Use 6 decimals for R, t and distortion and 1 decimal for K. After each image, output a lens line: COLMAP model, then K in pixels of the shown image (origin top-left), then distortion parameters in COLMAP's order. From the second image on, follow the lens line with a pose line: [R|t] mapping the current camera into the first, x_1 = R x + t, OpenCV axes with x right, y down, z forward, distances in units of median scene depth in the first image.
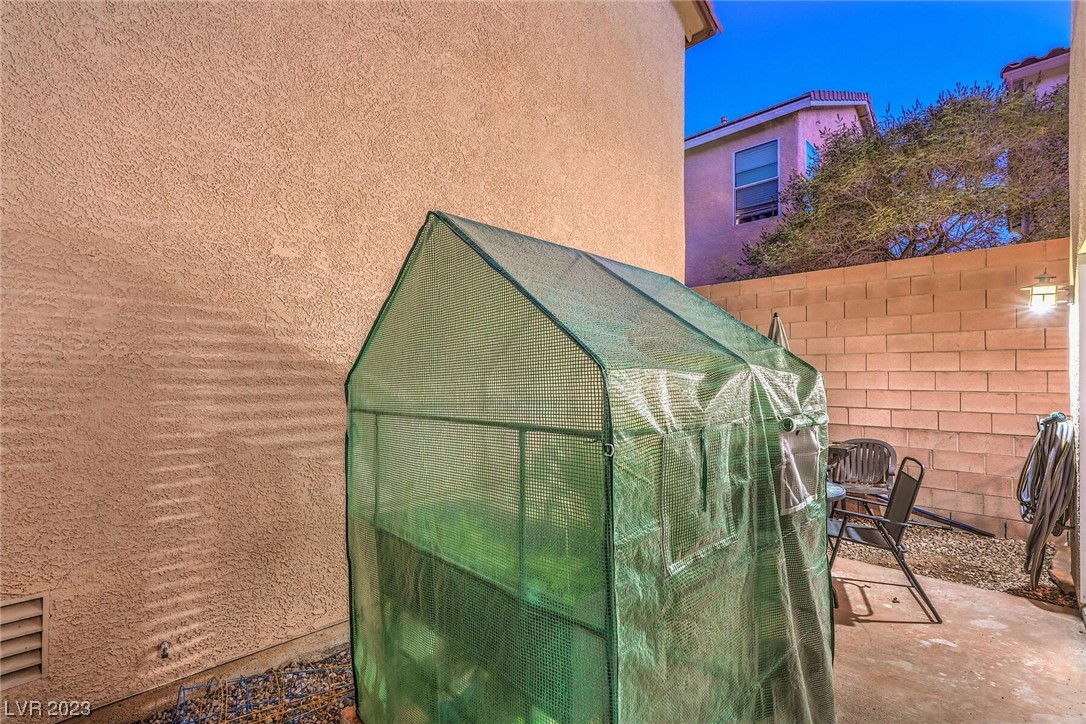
lens RADIAL K [[487.2, 0, 546.4], [0, 487.2, 366.2], [0, 0, 1]] dist [0.003041, 0.000721]
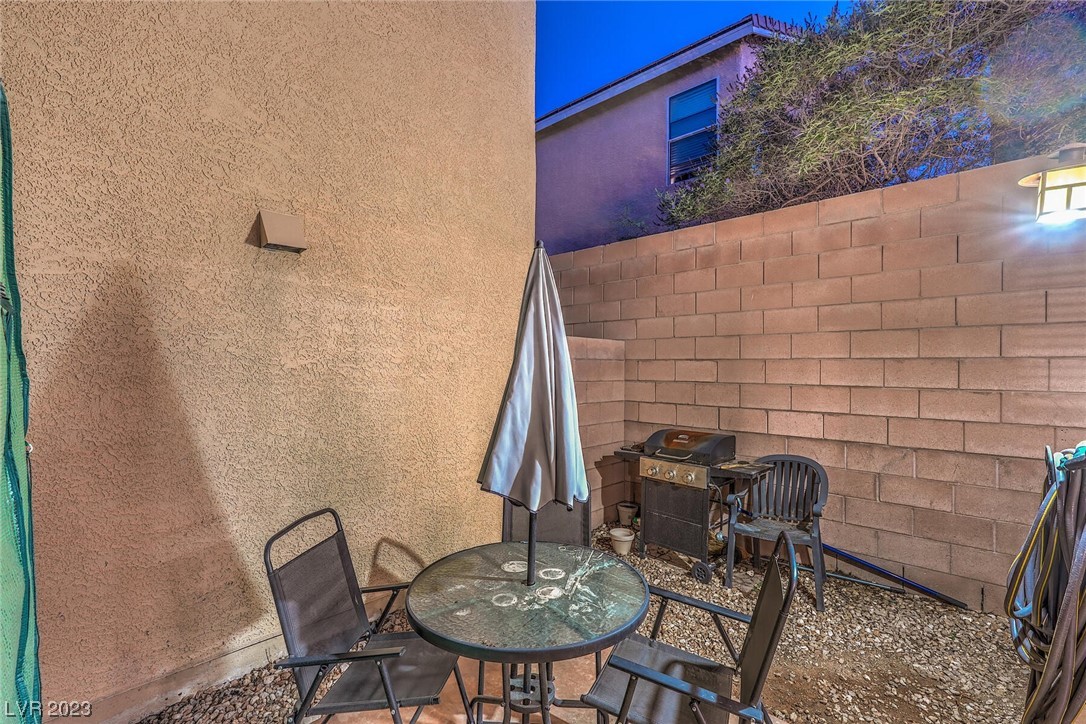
lens RADIAL K [[483.0, 0, 543.0], [0, 483.0, 362.0], [0, 0, 1]] dist [-0.001619, 0.000442]
pose [[0.999925, -0.001864, 0.012113, 0.316443], [0.001697, 0.999903, 0.013794, 0.005418], [-0.012138, -0.013773, 0.999831, 0.337128]]
